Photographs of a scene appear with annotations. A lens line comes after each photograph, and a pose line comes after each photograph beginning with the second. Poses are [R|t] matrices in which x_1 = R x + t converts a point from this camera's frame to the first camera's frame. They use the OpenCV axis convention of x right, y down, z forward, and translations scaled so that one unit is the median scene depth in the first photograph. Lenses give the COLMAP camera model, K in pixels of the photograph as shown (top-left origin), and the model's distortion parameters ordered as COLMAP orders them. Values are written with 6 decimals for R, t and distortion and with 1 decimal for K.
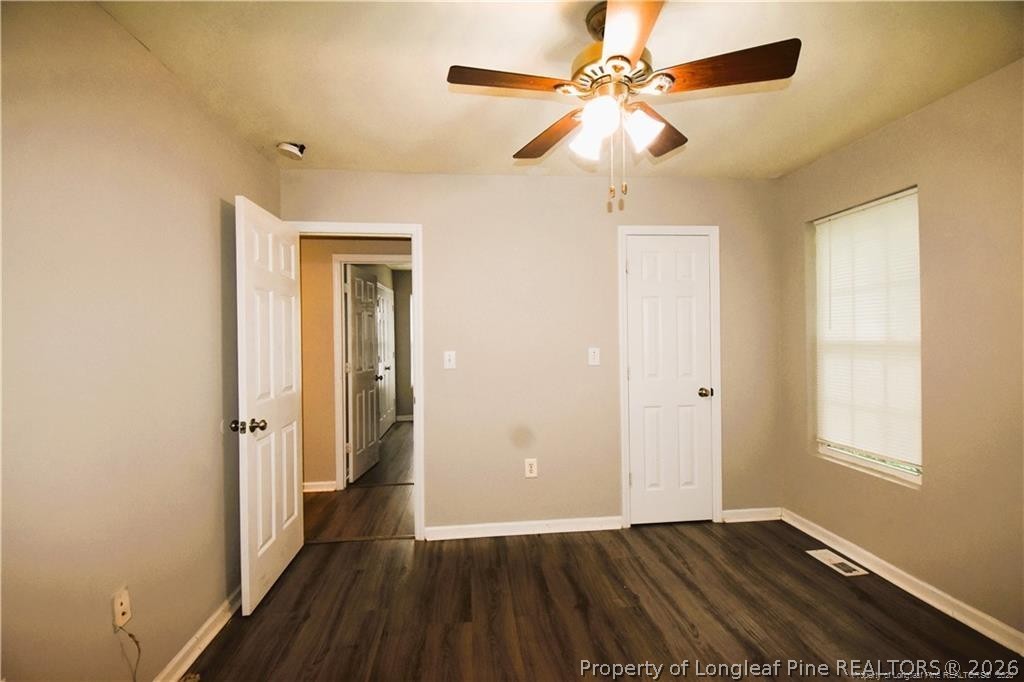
lens RADIAL K [[455.0, 0, 515.6], [0, 455.0, 335.1], [0, 0, 1]] dist [0.001652, -0.016829]
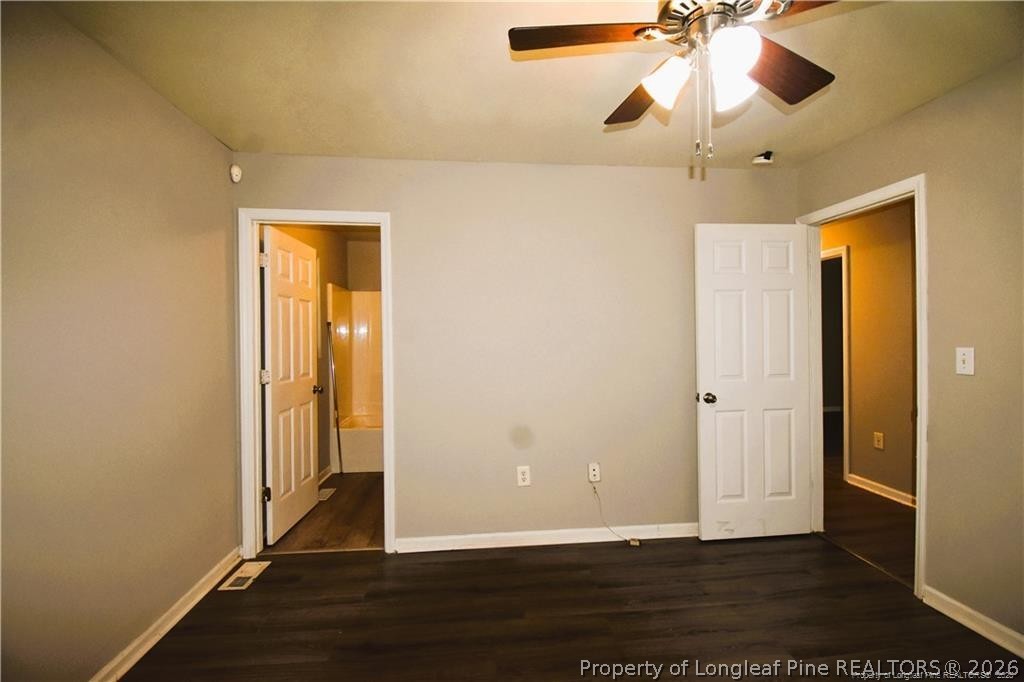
lens RADIAL K [[455.0, 0, 509.3], [0, 455.0, 335.0], [0, 0, 1]] dist [0.001652, -0.016829]
pose [[-0.017167, 0.008198, -0.999819, 0.541174], [0.010300, 0.999915, 0.008022, 0.003534], [0.999800, -0.010160, -0.017250, 0.343333]]
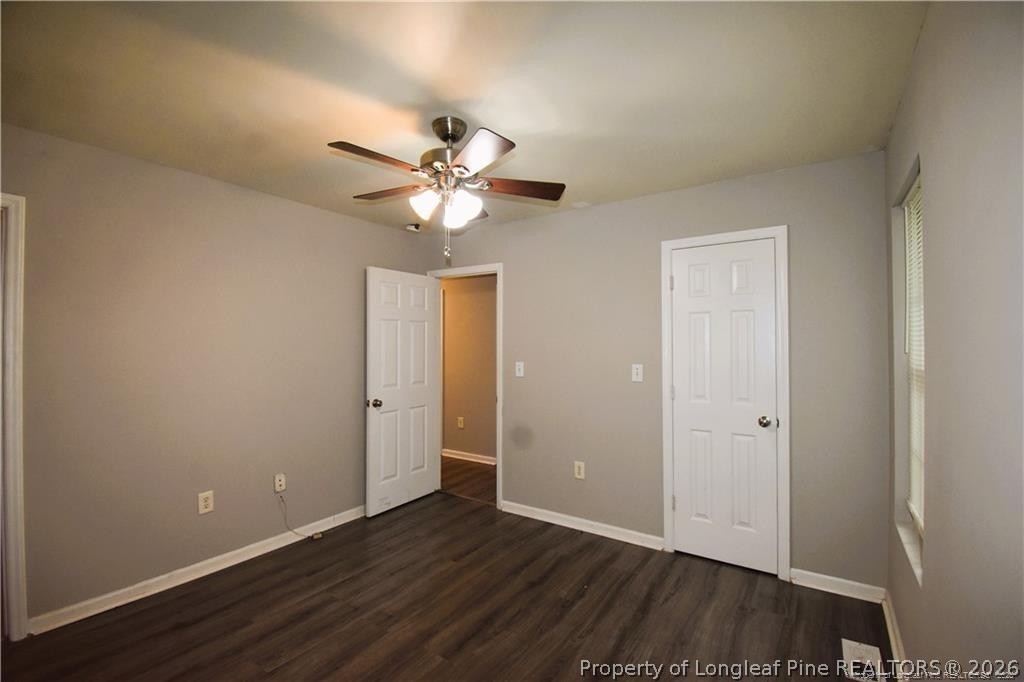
lens RADIAL K [[455.0, 0, 512.1], [0, 455.0, 333.9], [0, 0, 1]] dist [0.001652, -0.016829]
pose [[0.760616, -0.003368, -0.649193, 0.658708], [-0.007100, 0.999884, -0.013507, -0.026374], [0.649163, 0.014883, 0.760504, 0.042919]]
